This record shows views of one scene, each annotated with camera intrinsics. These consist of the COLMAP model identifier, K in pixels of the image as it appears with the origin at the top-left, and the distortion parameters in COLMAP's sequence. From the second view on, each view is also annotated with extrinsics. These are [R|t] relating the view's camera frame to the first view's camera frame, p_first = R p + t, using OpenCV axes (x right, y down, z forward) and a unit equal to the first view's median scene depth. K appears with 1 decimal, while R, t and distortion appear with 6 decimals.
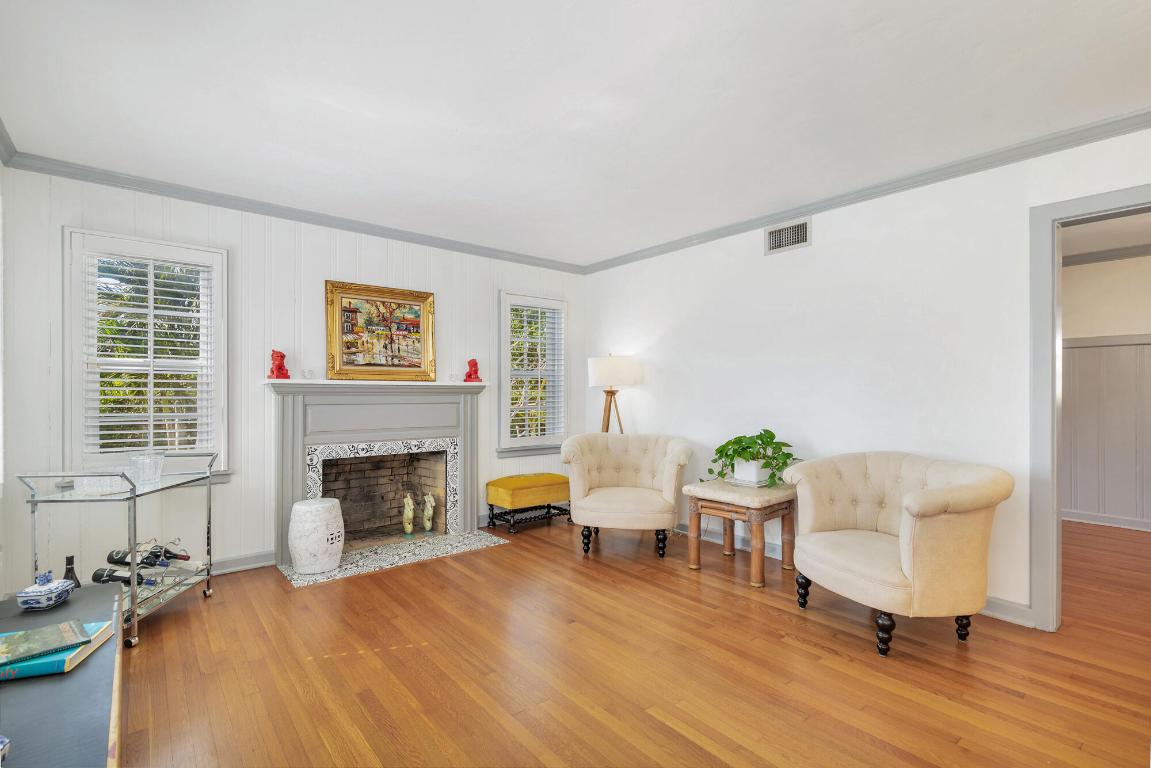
lens RADIAL K [[529.3, 0, 570.5], [0, 529.3, 389.0], [0, 0, 1]] dist [0.000156, 0.000004]
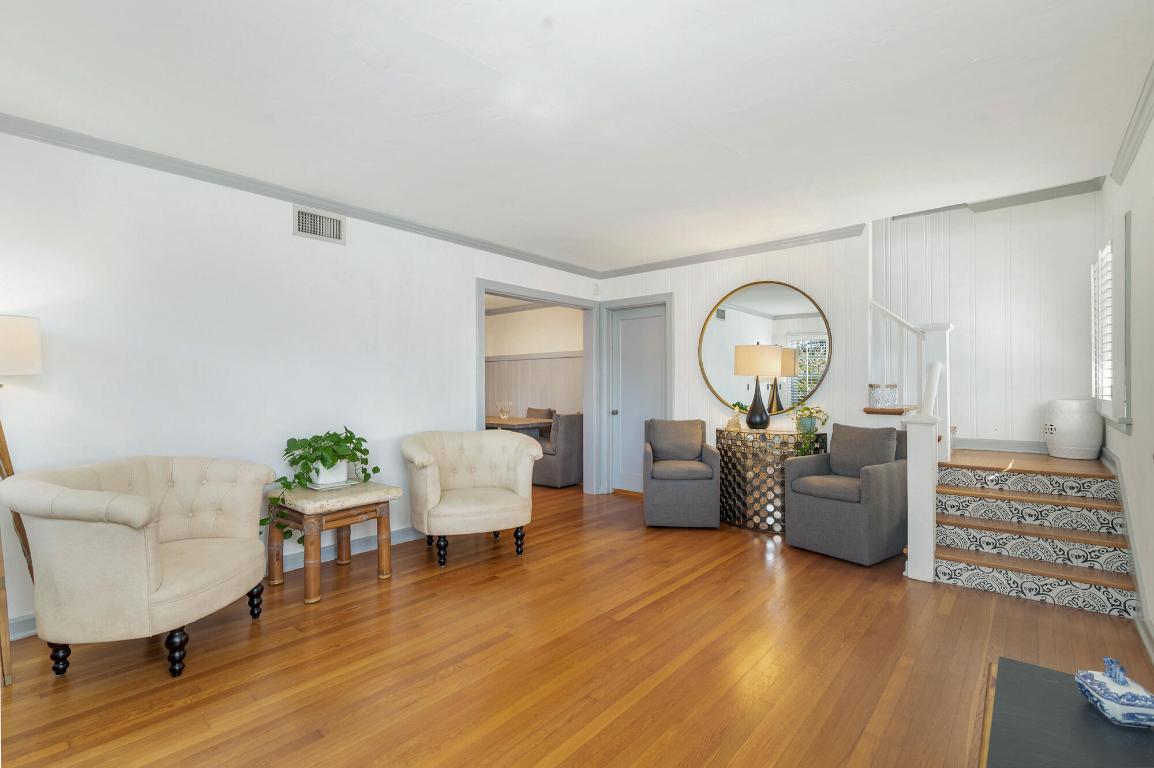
lens RADIAL K [[530.6, 0, 567.7], [0, 530.6, 388.2], [0, 0, 1]] dist [0.000156, 0.000004]
pose [[-0.167182, -0.001391, 0.985925, -0.101430], [0.003608, 0.999991, 0.002023, 0.001226], [-0.985919, 0.003895, -0.167176, 0.117941]]
